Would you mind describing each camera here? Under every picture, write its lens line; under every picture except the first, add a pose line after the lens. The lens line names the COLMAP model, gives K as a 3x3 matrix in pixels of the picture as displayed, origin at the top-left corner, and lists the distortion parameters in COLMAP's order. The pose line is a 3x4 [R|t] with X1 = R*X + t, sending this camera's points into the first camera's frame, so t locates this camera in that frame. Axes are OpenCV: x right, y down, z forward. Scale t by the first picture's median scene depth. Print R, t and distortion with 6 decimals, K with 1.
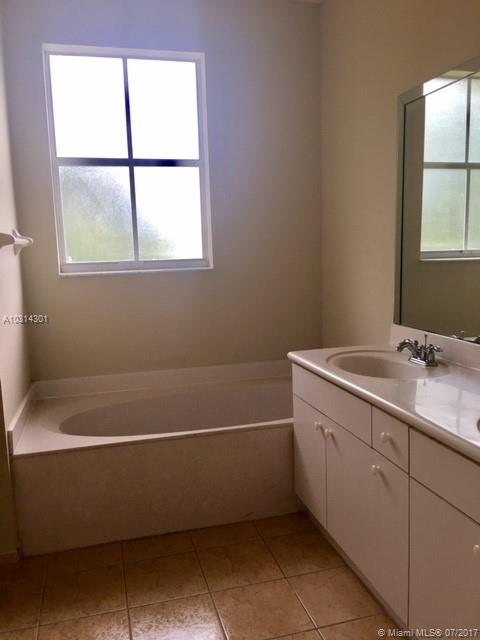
lens RADIAL K [[547.8, 0, 240.0], [0, 547.8, 320.0], [0, 0, 1]] dist [0.006015, -0.003614]
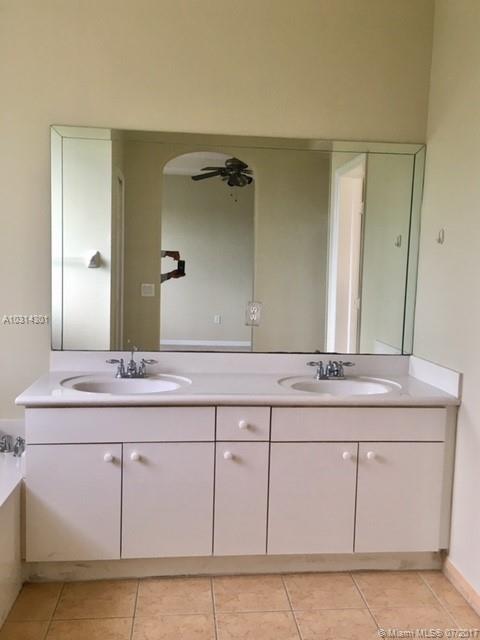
lens RADIAL K [[547.8, 0, 240.0], [0, 547.8, 320.0], [0, 0, 1]] dist [0.006015, -0.003614]
pose [[0.165785, -0.048224, 0.984982, -0.799019], [0.098114, 0.994655, 0.032184, -0.059085], [-0.981269, 0.091305, 0.169631, 0.603565]]
